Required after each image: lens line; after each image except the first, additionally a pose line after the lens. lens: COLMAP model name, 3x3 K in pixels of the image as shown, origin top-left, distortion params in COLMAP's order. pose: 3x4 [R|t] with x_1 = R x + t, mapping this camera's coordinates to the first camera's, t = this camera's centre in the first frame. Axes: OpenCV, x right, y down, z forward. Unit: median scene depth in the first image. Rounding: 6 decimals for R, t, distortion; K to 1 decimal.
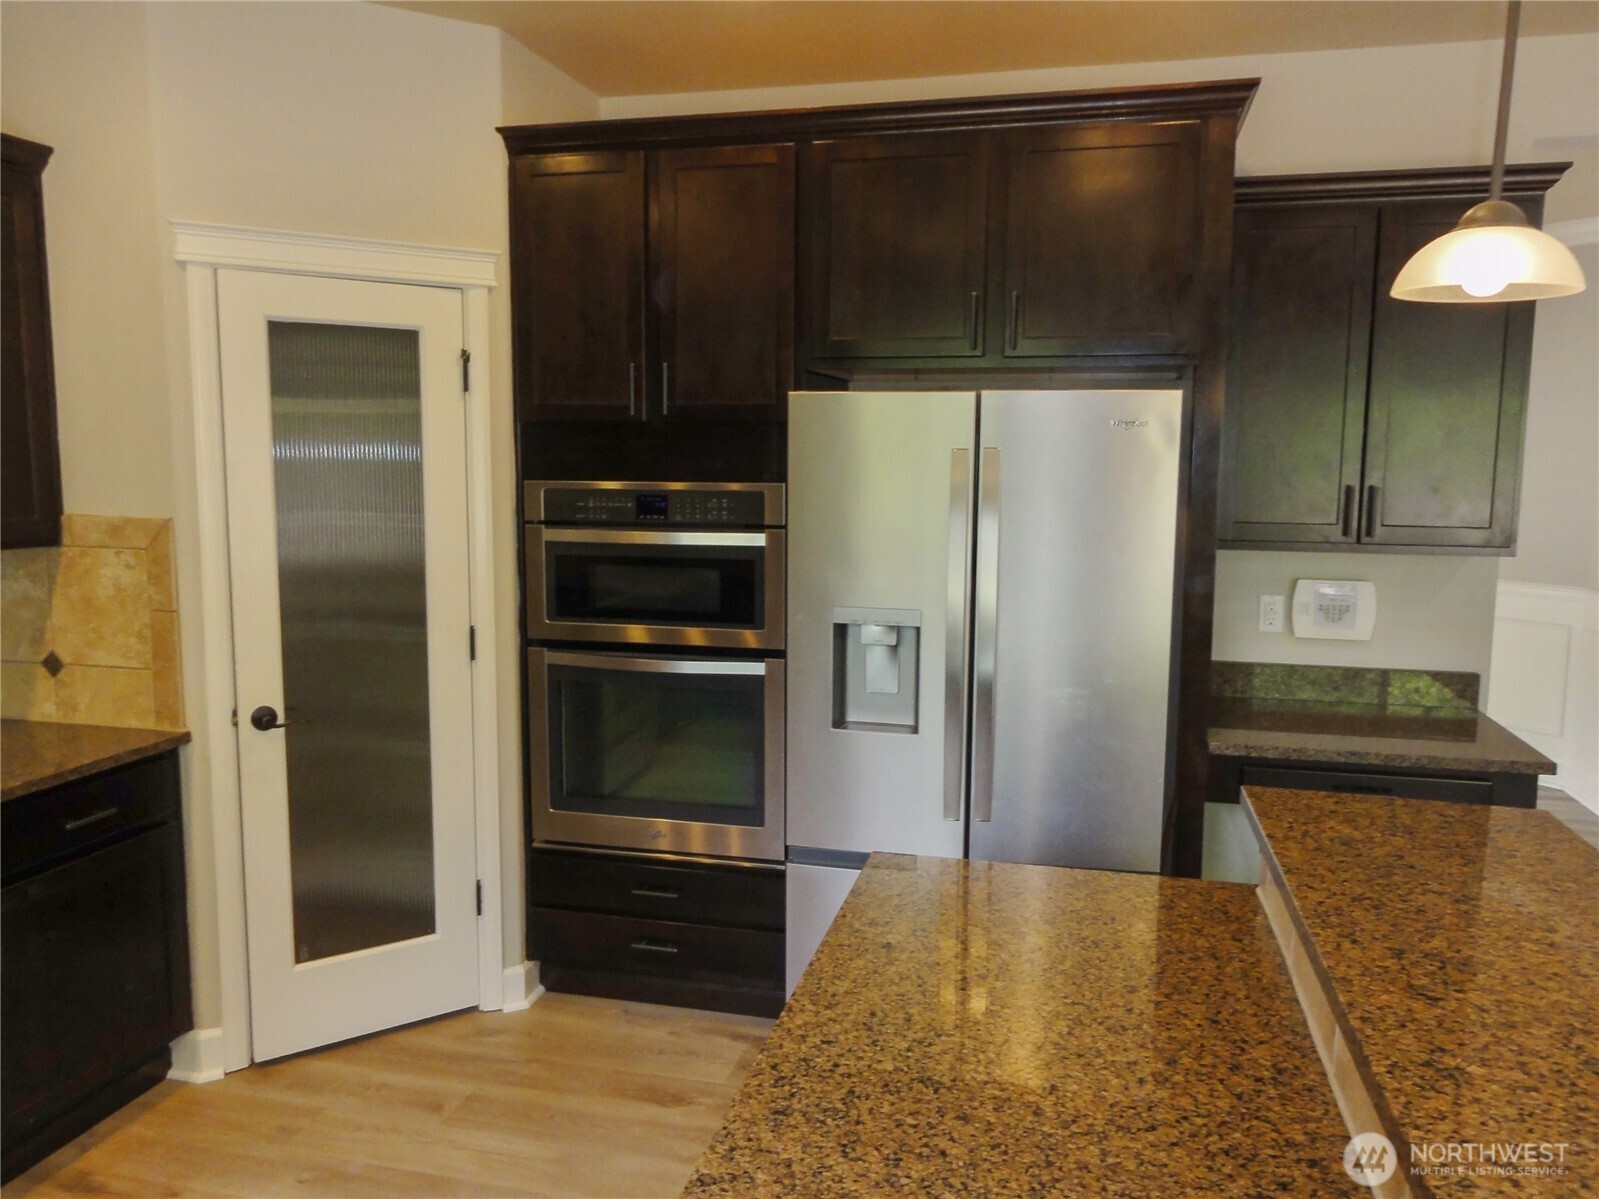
lens RADIAL K [[1190.4, 0, 799.5], [0, 1190.4, 599.5], [0, 0, 1]] dist [0.002162, -0.002816]
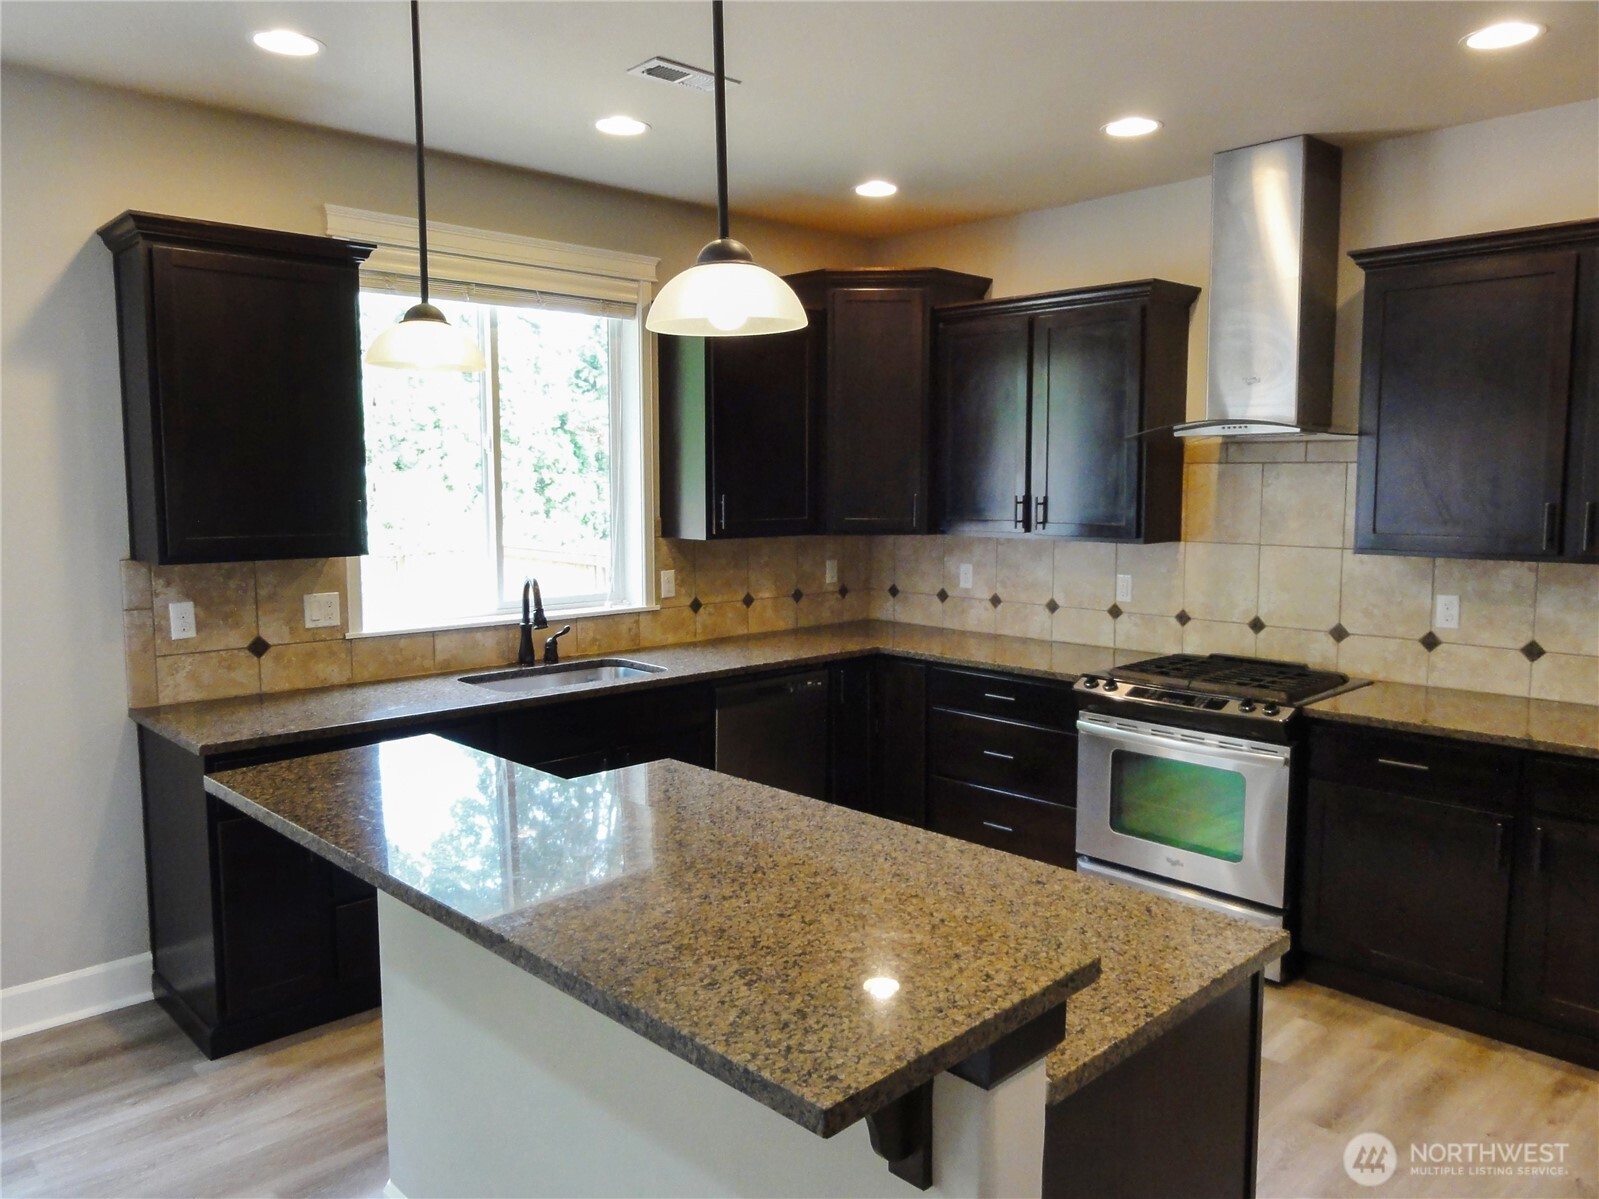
lens RADIAL K [[1190.4, 0, 799.5], [0, 1190.4, 599.5], [0, 0, 1]] dist [0.002162, -0.002816]
pose [[-0.536773, 0.079830, -0.839941, 0.606560], [-0.105439, 0.981363, 0.160653, -0.082905], [0.837112, 0.174796, -0.518352, 0.690543]]
